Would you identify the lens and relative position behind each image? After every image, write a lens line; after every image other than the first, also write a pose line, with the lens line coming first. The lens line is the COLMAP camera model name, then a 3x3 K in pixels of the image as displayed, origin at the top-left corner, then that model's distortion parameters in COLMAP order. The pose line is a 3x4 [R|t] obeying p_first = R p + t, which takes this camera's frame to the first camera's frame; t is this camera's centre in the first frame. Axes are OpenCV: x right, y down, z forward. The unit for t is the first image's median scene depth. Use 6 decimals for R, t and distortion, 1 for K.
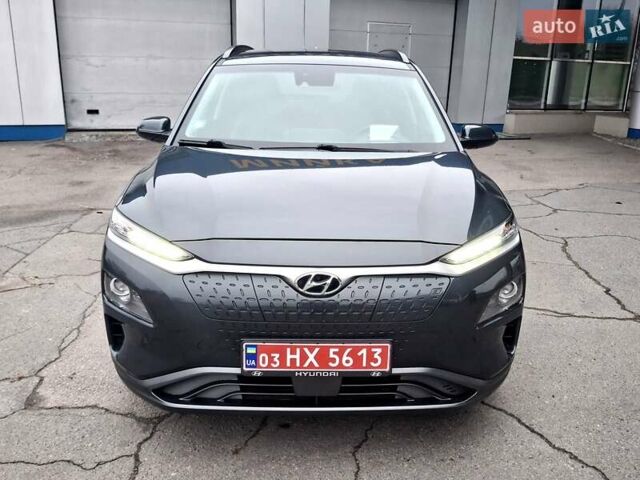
lens RADIAL K [[570.5, 0, 317.3], [0, 570.5, 259.5], [0, 0, 1]] dist [0.089676, -0.192523]
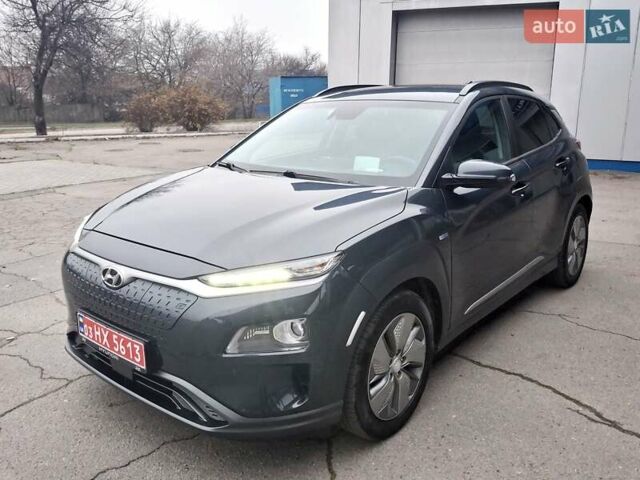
lens RADIAL K [[520.6, 0, 308.6], [0, 520.6, 224.2], [0, 0, 1]] dist [0.067510, -0.108138]
pose [[0.757812, 0.127513, -0.639891, 0.870013], [-0.189323, 0.981497, -0.028627, -0.097879], [0.624401, 0.142840, 0.767932, 0.344069]]
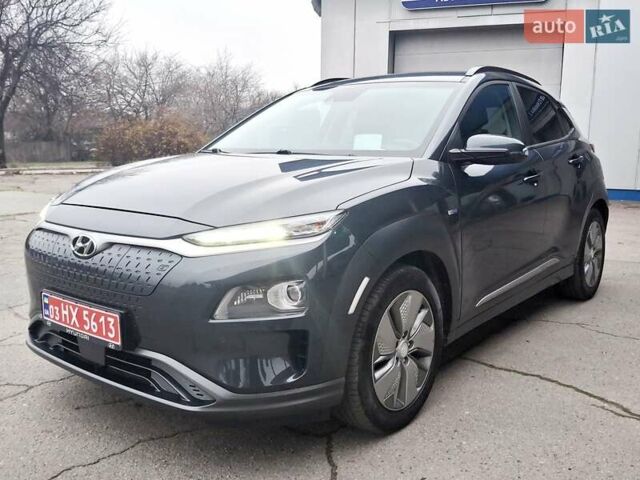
lens RADIAL K [[572.3, 0, 320.0], [0, 572.3, 240.0], [0, 0, 1]] dist [0.094317, -0.166646]
pose [[0.781853, 0.087357, -0.617312, 0.873165], [-0.185814, 0.977788, -0.096973, 0.047605], [0.595129, 0.190524, 0.780719, 0.364664]]
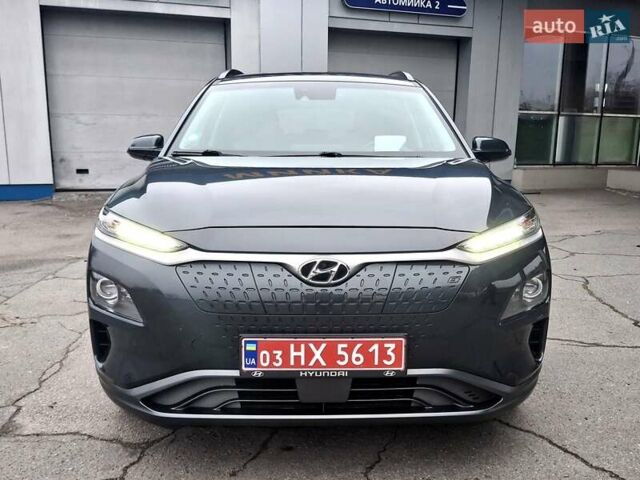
lens RADIAL K [[603.1, 0, 310.8], [0, 603.1, 282.8], [0, 0, 1]] dist [0.109028, -0.233647]
pose [[0.999885, -0.012236, -0.008963, -0.009662], [0.011414, 0.996176, -0.086624, 0.124669], [0.009988, 0.086511, 0.996201, 0.036309]]
